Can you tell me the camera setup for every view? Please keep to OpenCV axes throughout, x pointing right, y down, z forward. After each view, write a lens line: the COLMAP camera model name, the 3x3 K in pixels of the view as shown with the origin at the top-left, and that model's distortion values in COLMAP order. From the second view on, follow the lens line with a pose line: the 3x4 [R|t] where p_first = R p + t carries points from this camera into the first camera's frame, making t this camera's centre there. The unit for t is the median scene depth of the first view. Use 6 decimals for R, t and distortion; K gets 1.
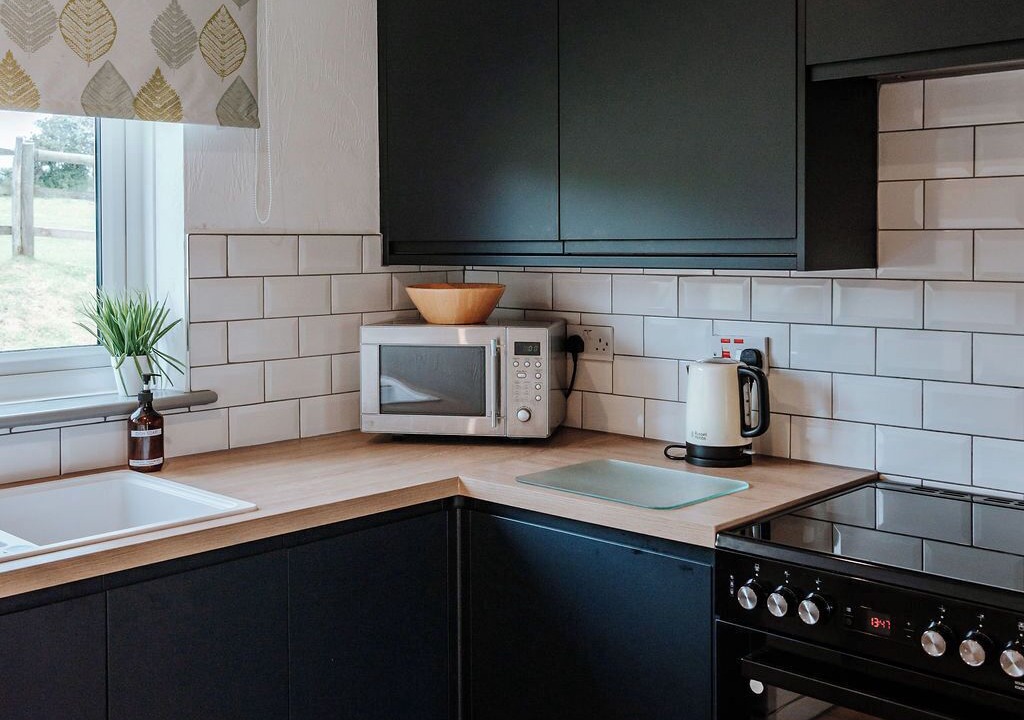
lens RADIAL K [[1150.8, 0, 512.0], [0, 1150.8, 360.0], [0, 0, 1]] dist [0.017042, -0.003661]
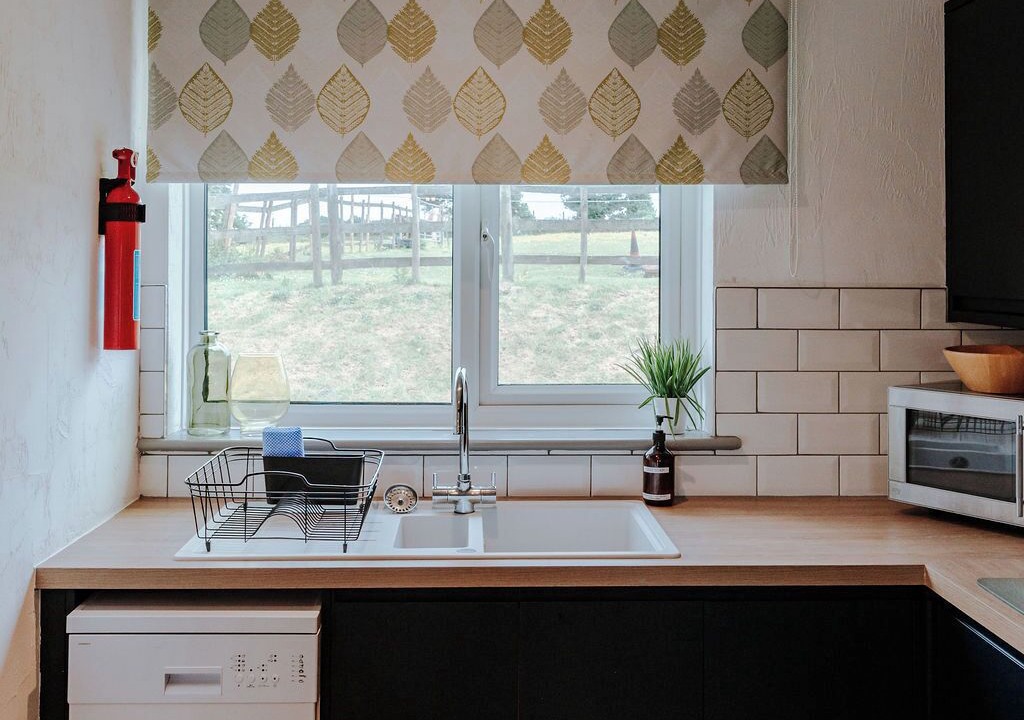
lens RADIAL K [[979.3, 0, 511.7], [0, 979.3, 326.8], [0, 0, 1]] dist [0.044845, -0.009535]
pose [[0.716667, 0.029213, -0.696804, 0.220909], [-0.077487, 0.996272, -0.037928, -0.024819], [0.693098, 0.081175, 0.716258, 0.229984]]
